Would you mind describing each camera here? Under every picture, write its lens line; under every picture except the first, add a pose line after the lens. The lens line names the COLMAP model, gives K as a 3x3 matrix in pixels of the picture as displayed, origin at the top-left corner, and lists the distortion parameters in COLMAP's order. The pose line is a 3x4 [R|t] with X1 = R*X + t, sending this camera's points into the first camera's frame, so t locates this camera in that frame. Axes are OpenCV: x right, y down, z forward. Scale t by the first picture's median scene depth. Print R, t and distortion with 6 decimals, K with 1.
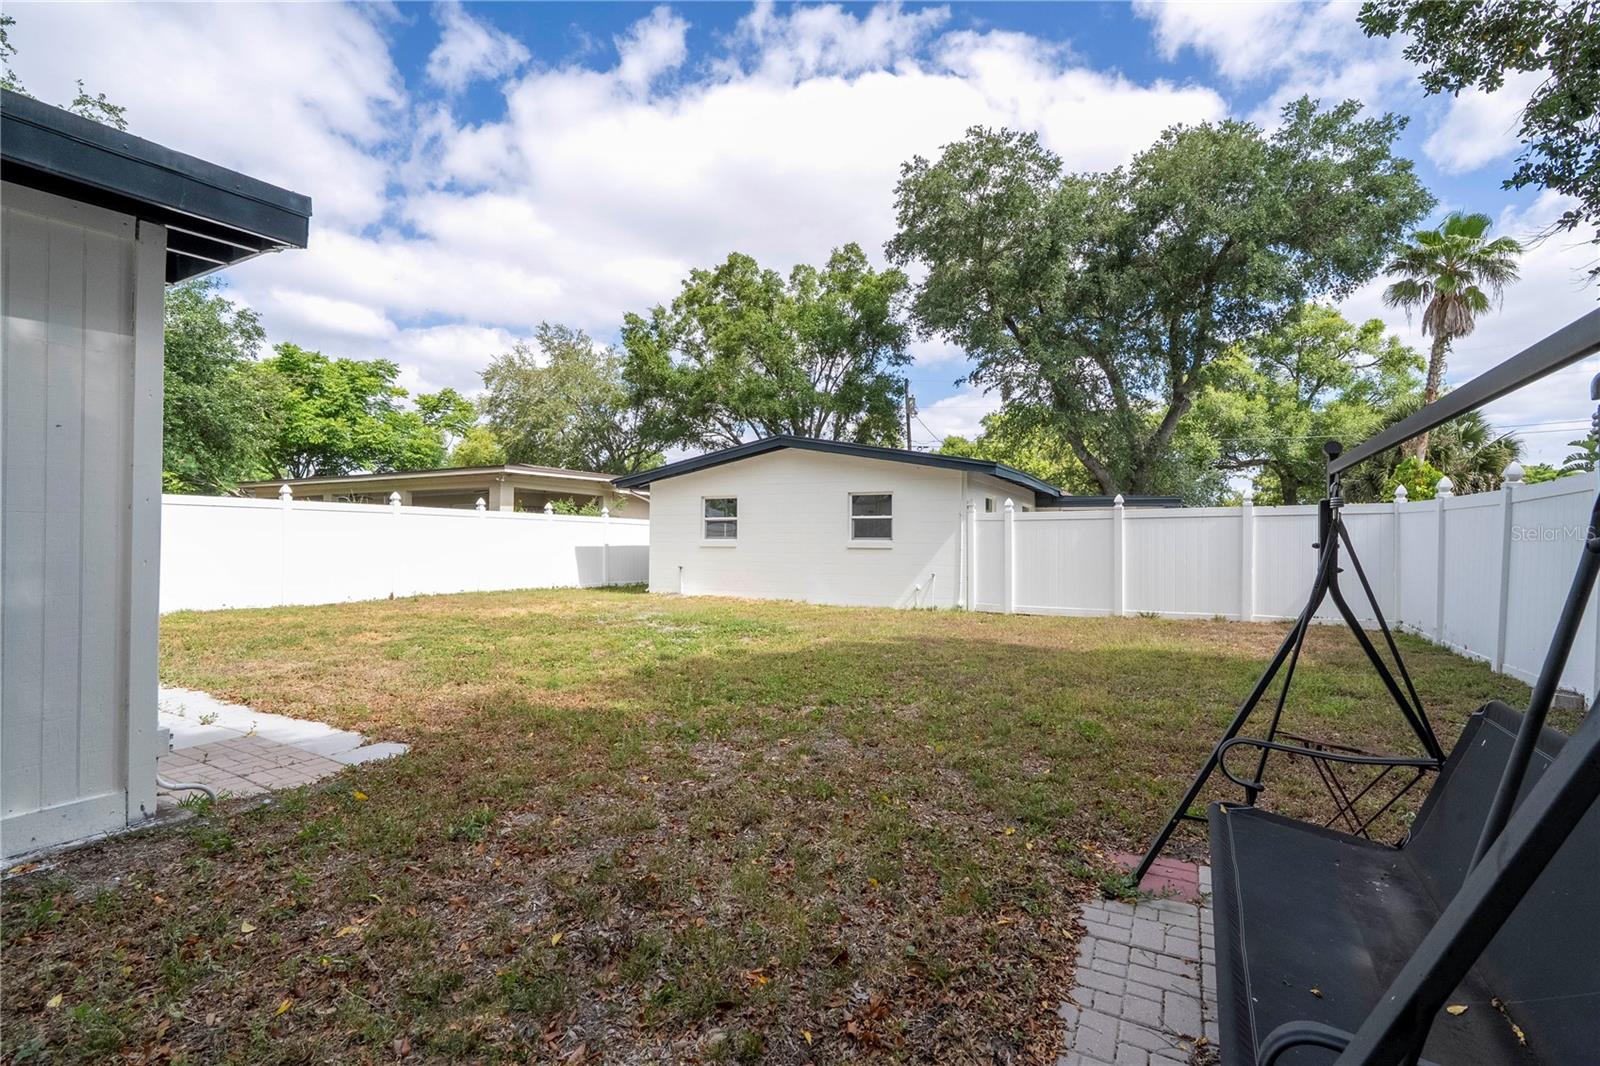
lens RADIAL K [[719.3, 0, 804.5], [0, 719.3, 533.0], [0, 0, 1]] dist [-0.004229, 0.000888]
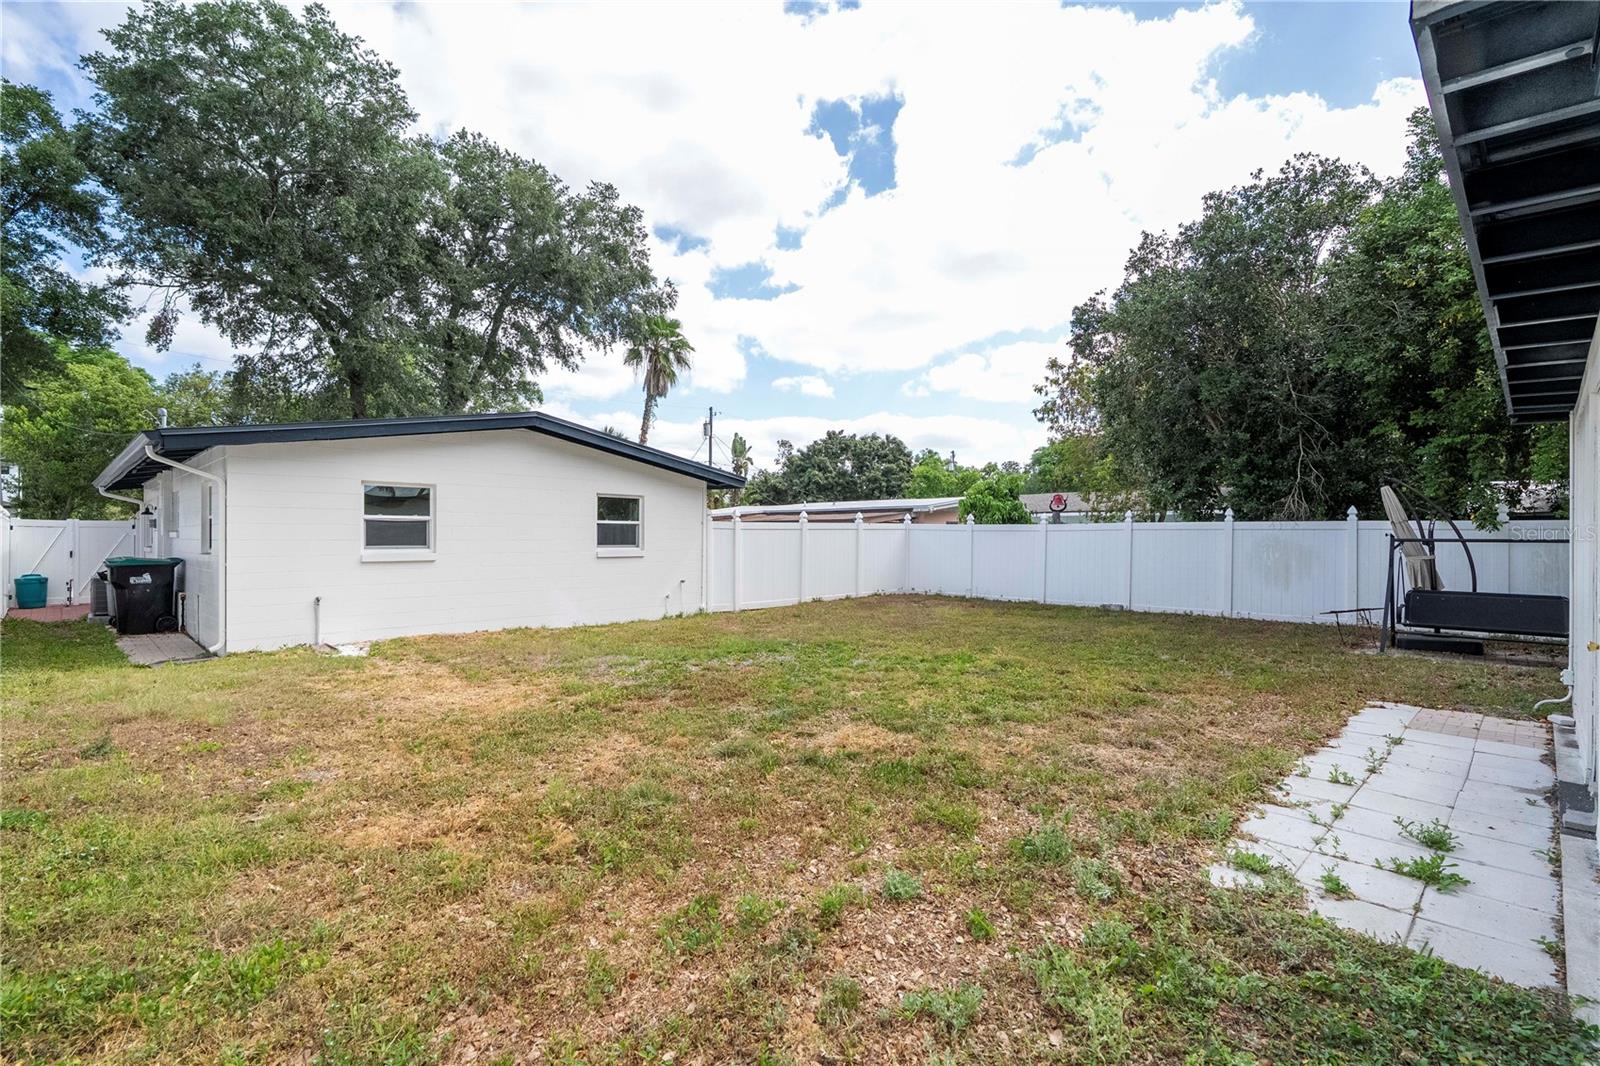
lens RADIAL K [[753.1, 0, 813.6], [0, 753.1, 534.3], [0, 0, 1]] dist [0.004307, 0.001210]
pose [[0.273608, 0.001947, 0.961839, -0.736523], [-0.003504, 0.999993, -0.001028, -0.006841], [-0.961835, -0.003089, 0.273613, 0.493590]]
